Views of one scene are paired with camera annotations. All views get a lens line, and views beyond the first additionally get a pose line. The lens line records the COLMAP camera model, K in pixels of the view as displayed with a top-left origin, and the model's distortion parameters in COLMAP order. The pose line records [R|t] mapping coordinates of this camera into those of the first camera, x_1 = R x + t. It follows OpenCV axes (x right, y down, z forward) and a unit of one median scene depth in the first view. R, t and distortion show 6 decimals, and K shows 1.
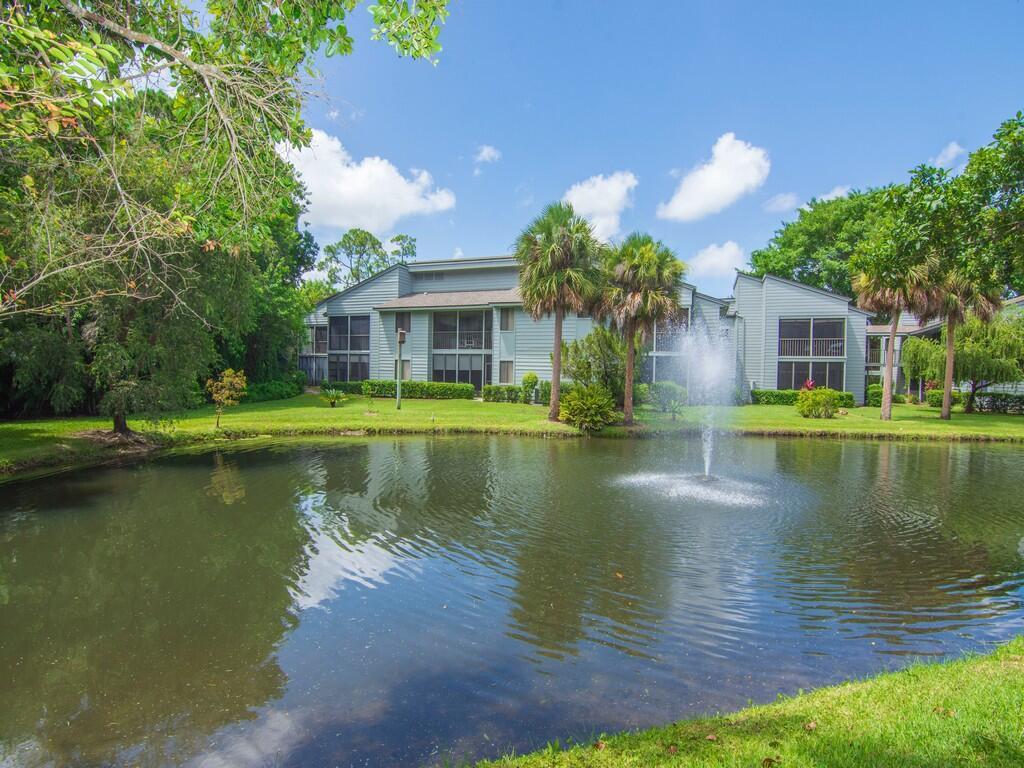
lens RADIAL K [[513.2, 0, 510.2], [0, 513.2, 381.5], [0, 0, 1]] dist [0.002188, -0.000941]
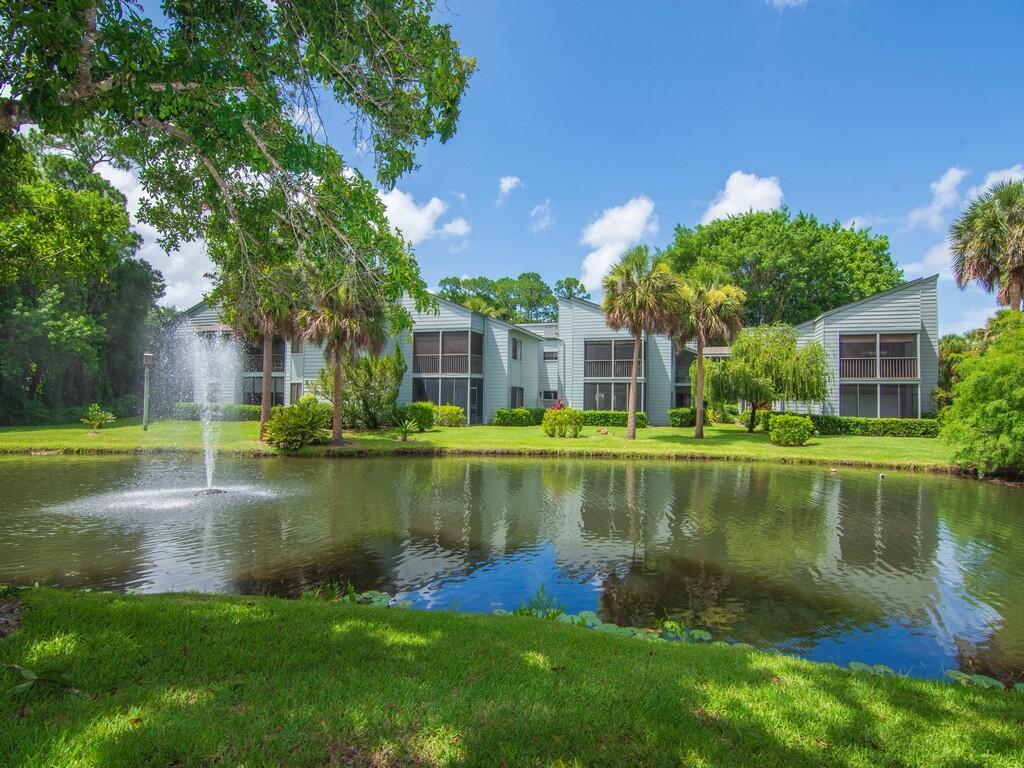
lens RADIAL K [[513.2, 0, 516.8], [0, 513.2, 384.3], [0, 0, 1]] dist [0.002188, -0.000941]
pose [[0.999989, -0.004111, -0.002070, 0.508220], [0.004021, 0.999115, -0.041870, 0.008637], [0.002240, 0.041861, 0.999121, -0.019992]]
